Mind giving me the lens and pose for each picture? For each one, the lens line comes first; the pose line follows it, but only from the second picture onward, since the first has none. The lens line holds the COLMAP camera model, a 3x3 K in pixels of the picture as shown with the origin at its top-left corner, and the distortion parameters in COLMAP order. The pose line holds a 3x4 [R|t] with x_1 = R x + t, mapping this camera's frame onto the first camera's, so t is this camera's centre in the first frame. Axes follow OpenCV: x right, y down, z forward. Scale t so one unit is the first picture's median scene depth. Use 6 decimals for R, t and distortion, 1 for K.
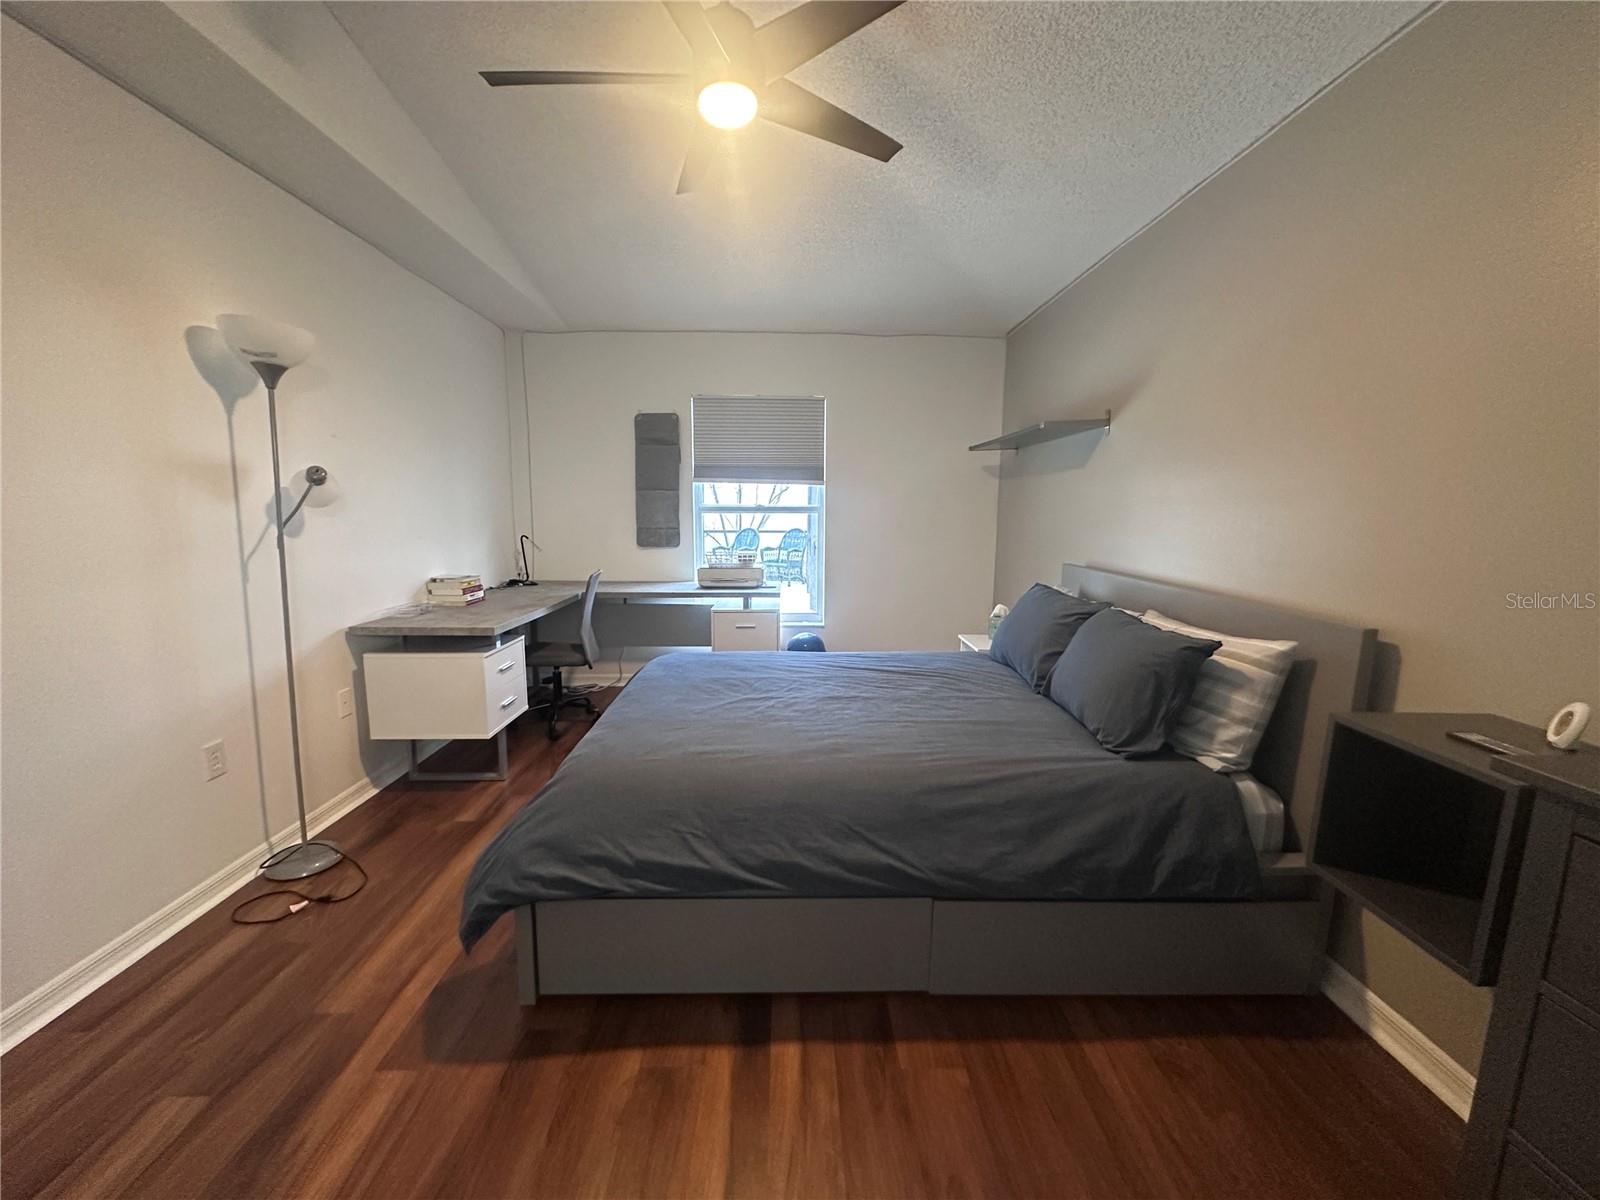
lens RADIAL K [[635.9, 0, 799.8], [0, 635.9, 603.1], [0, 0, 1]] dist [-0.002652, 0.000459]
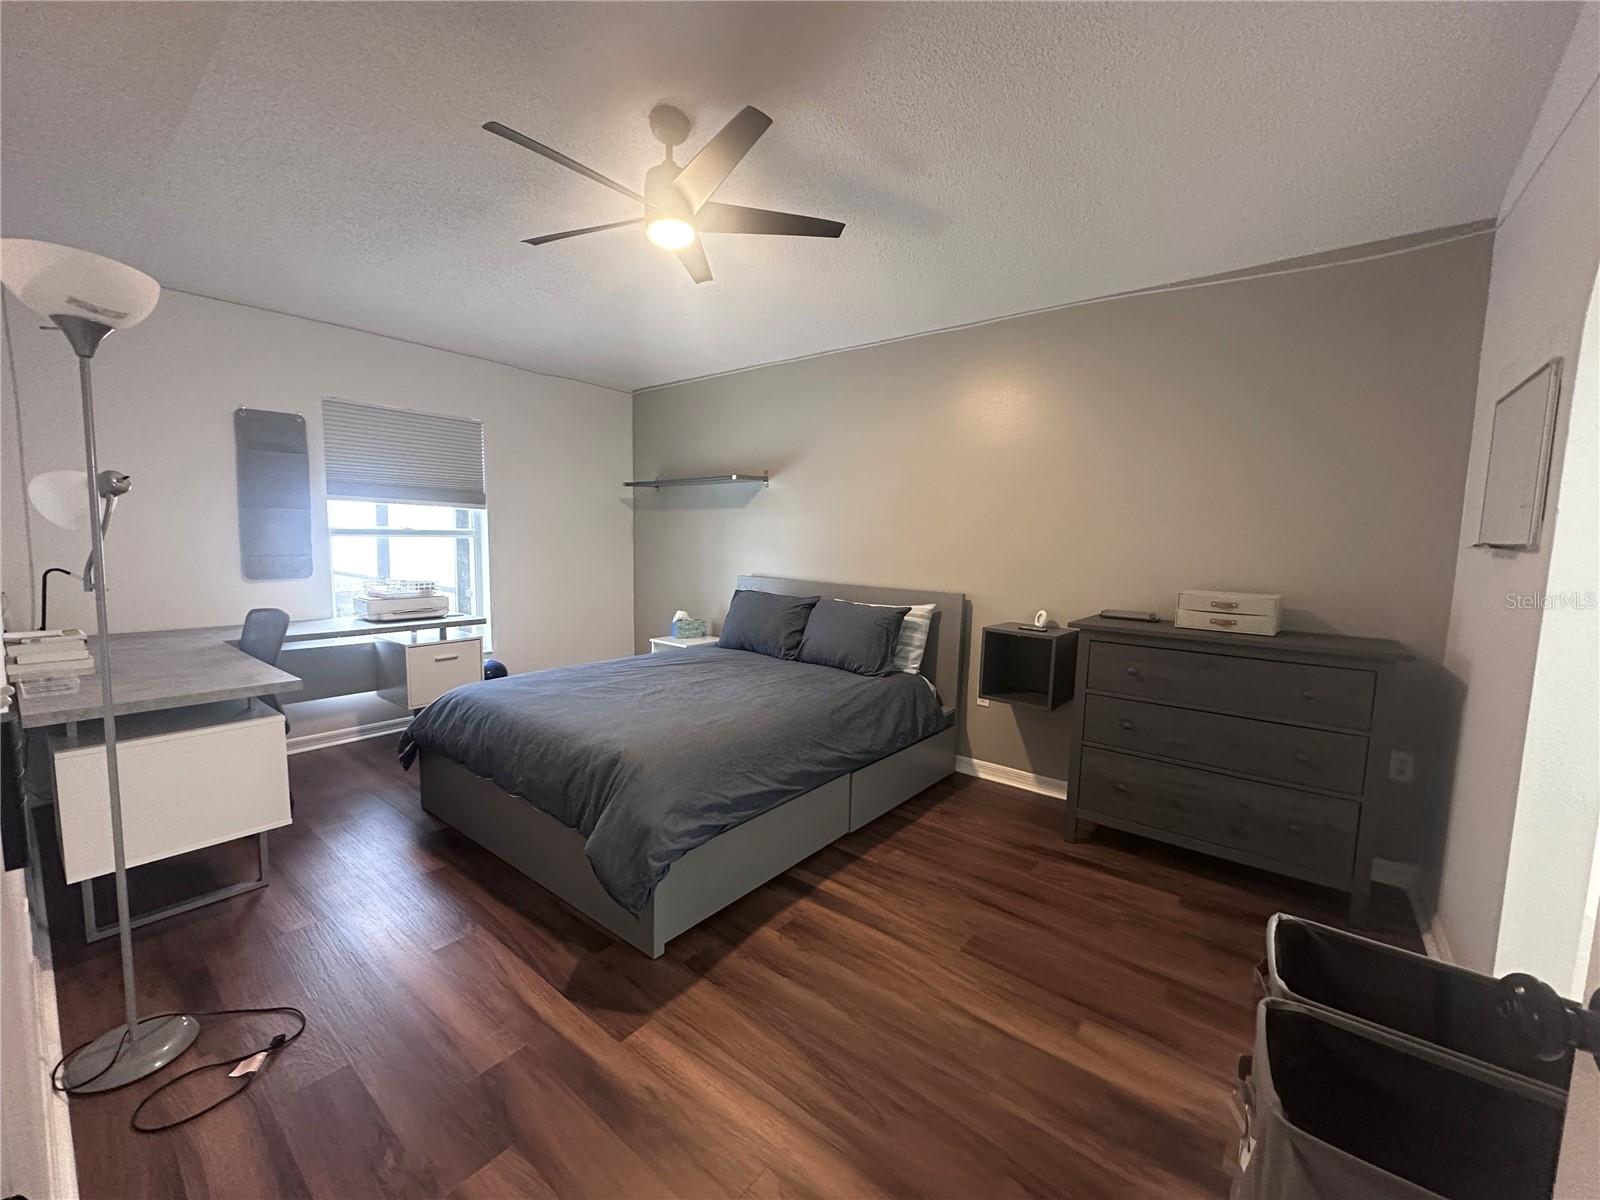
lens RADIAL K [[635.9, 0, 806.1], [0, 635.9, 604.1], [0, 0, 1]] dist [-0.002652, 0.000459]
pose [[0.640458, -0.073367, 0.764481, -1.023846], [0.098094, 0.995088, 0.013318, -0.007604], [-0.761703, 0.066461, 0.644509, -0.013605]]
